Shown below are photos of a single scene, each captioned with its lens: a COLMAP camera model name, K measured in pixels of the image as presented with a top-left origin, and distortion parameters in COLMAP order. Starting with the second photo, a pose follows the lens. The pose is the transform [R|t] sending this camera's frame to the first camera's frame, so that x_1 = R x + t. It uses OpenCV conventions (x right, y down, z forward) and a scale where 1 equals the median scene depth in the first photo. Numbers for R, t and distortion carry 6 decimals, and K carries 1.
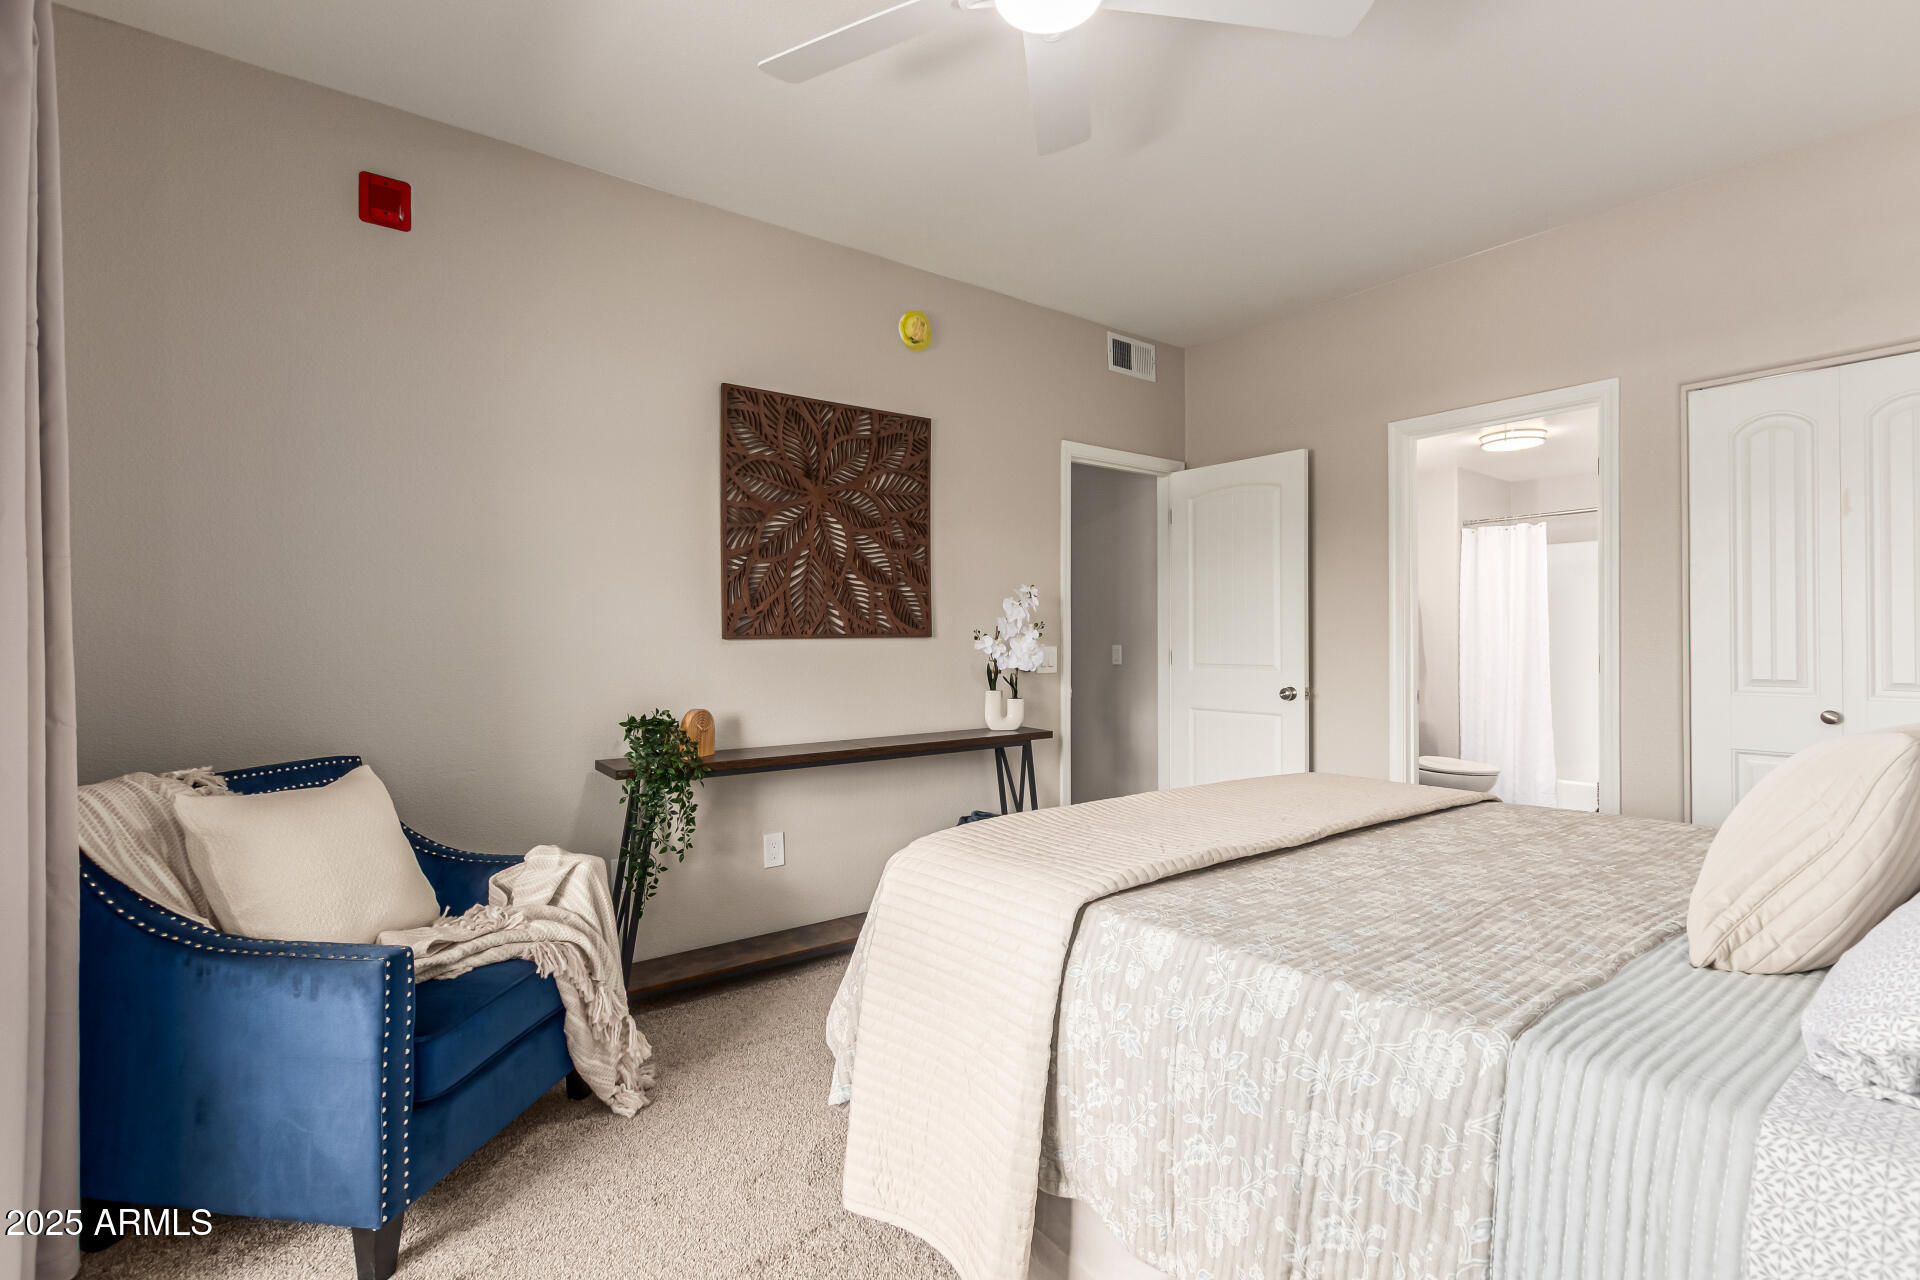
lens RADIAL K [[880.8, 0, 955.5], [0, 880.8, 640.3], [0, 0, 1]] dist [0.009149, -0.004879]
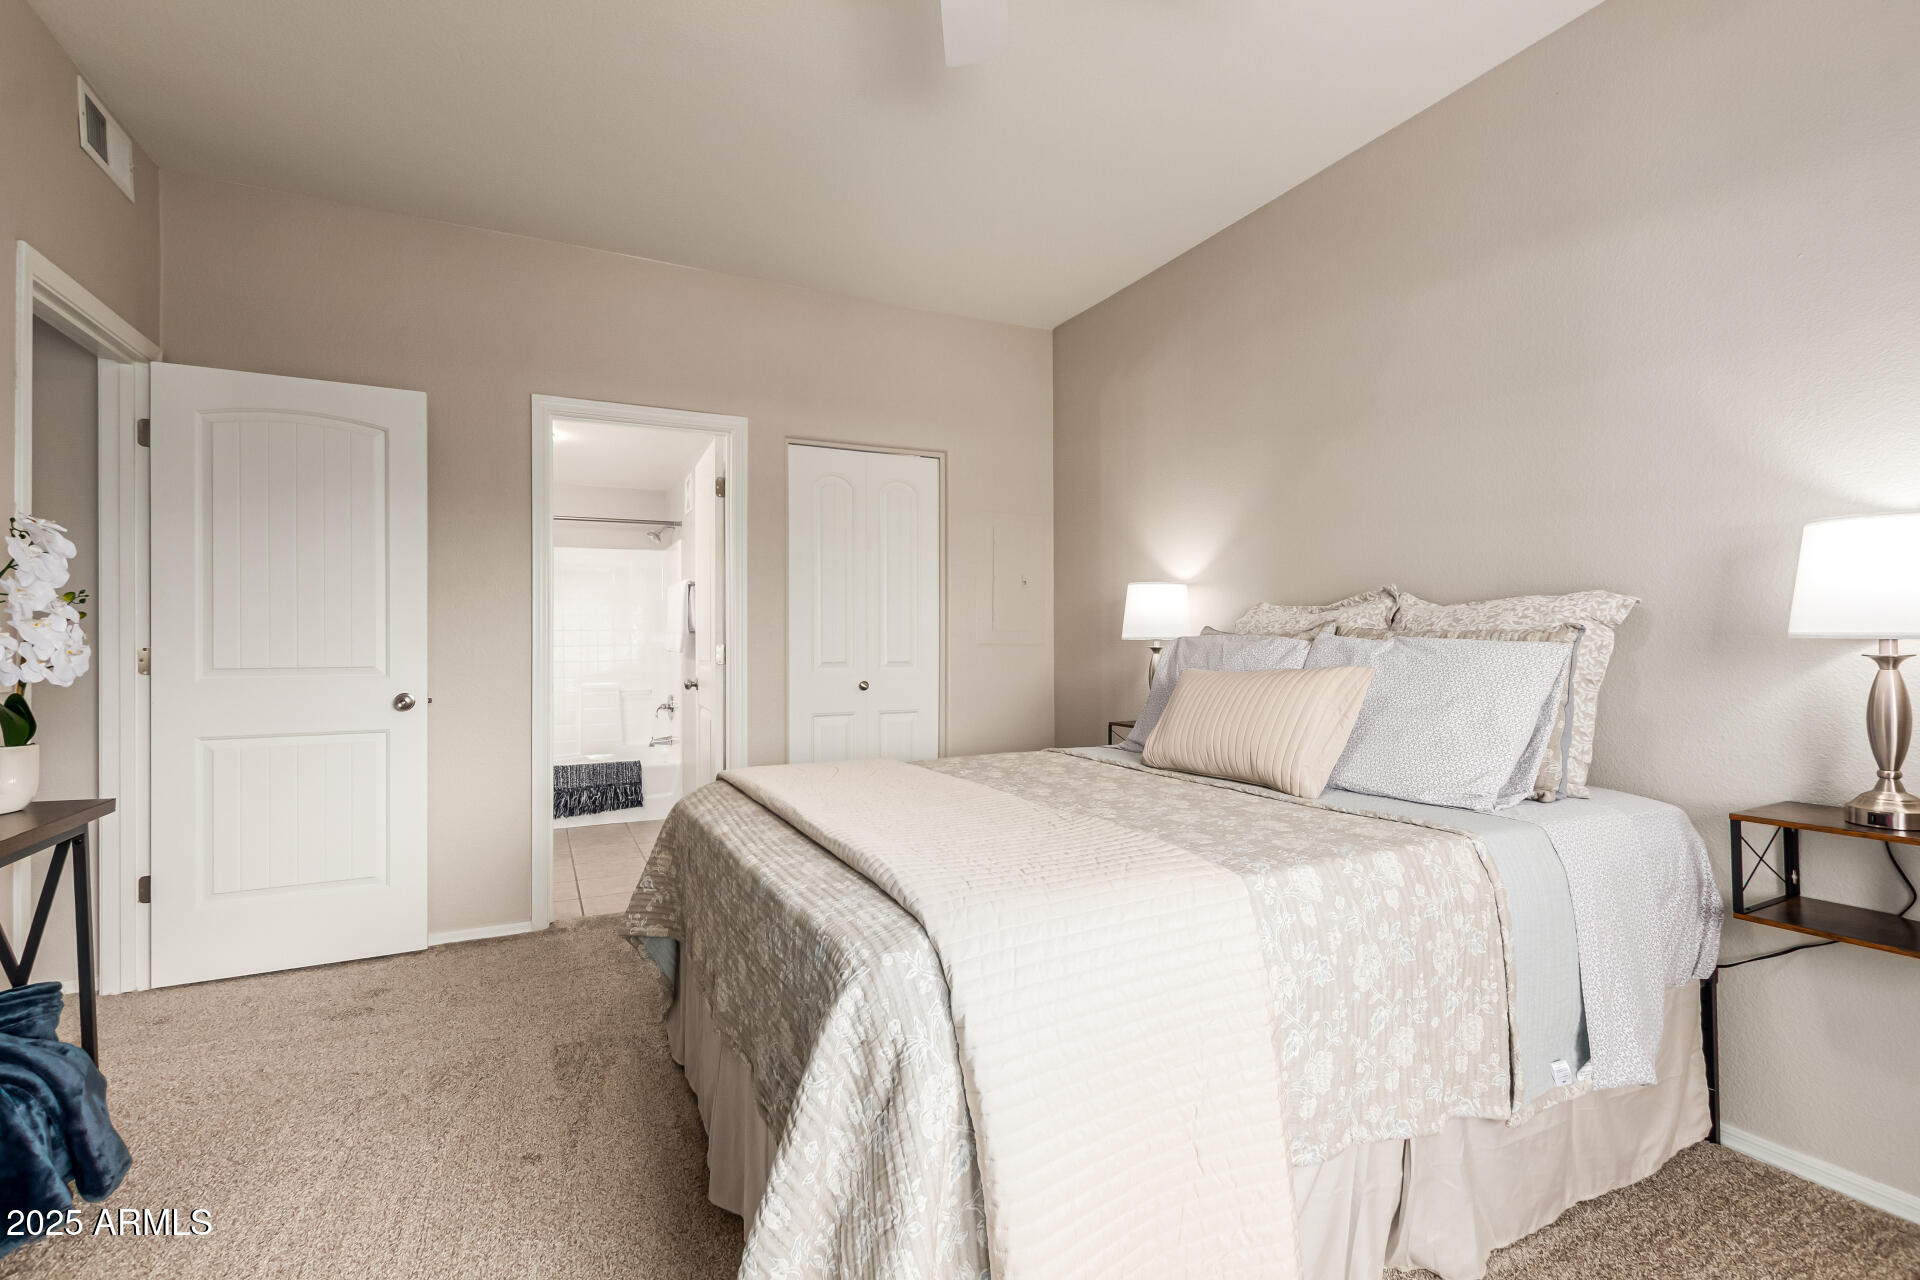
lens RADIAL K [[880.8, 0, 954.3], [0, 880.8, 648.6], [0, 0, 1]] dist [0.009149, -0.004879]
pose [[0.179714, -0.004120, 0.983710, -0.327985], [0.004756, 0.999983, 0.003319, 0.014189], [-0.983707, 0.004082, 0.179731, 0.422041]]
